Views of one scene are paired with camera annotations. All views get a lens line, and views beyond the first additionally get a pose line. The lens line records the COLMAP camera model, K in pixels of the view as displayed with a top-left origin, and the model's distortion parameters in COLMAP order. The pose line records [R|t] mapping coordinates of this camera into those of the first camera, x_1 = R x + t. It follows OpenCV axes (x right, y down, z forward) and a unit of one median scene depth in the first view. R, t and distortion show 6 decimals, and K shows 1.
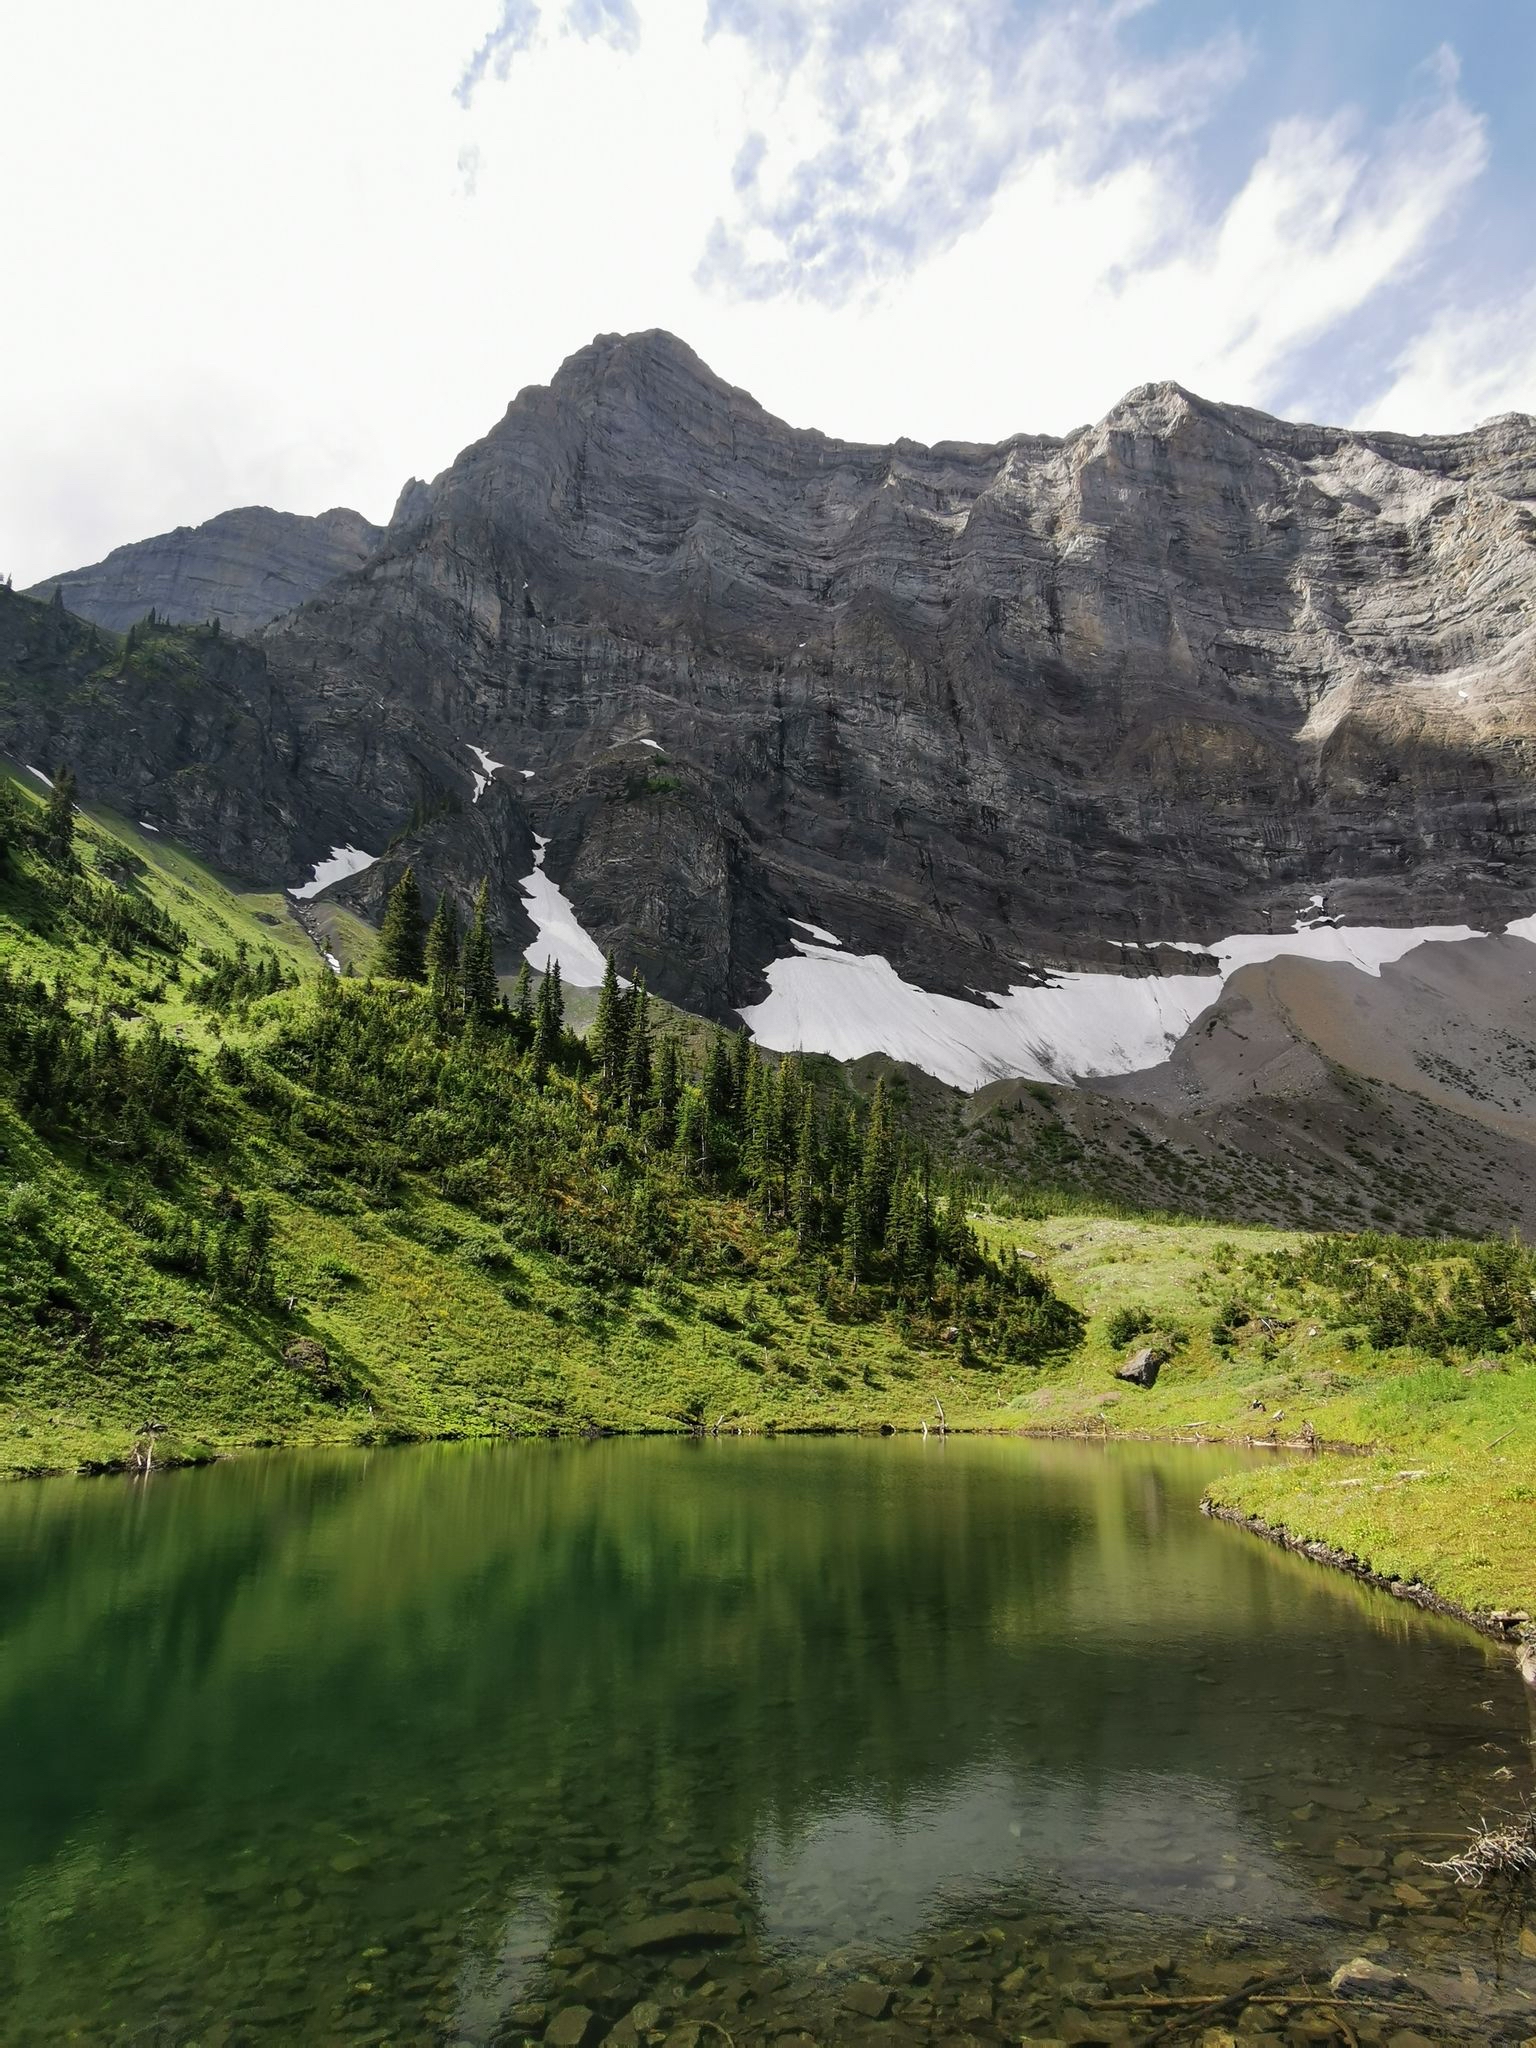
lens RADIAL K [[1486.4, 0, 768.0], [0, 1486.4, 1024.0], [0, 0, 1]] dist [-0.006033, -0.000214]
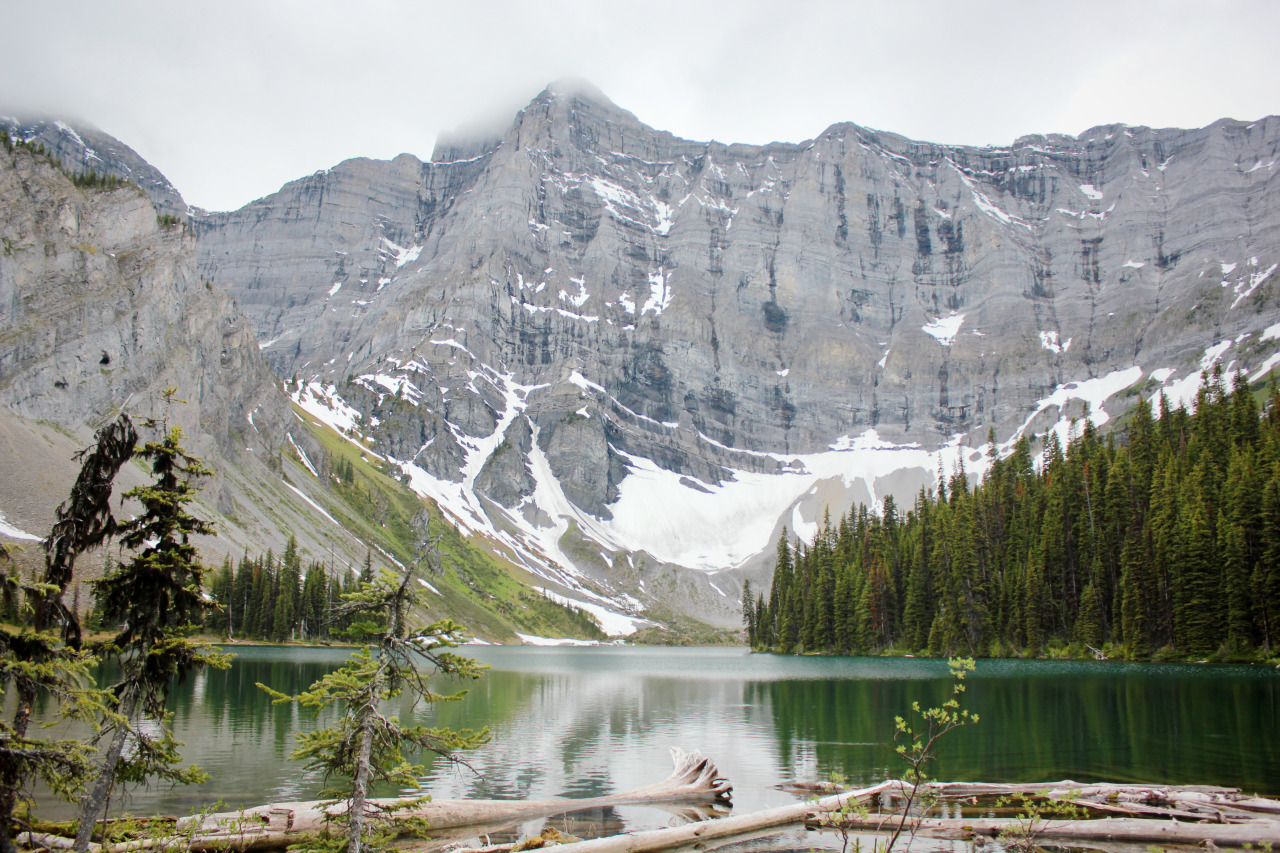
lens RADIAL K [[1519.5, 0, 640.0], [0, 1519.5, 426.5], [0, 0, 1]] dist [-0.264303, -0.003780]
pose [[0.998858, -0.003401, -0.047654, 0.124519], [0.007988, 0.995310, 0.096405, -0.315212], [0.047102, -0.096676, 0.994201, -1.297131]]
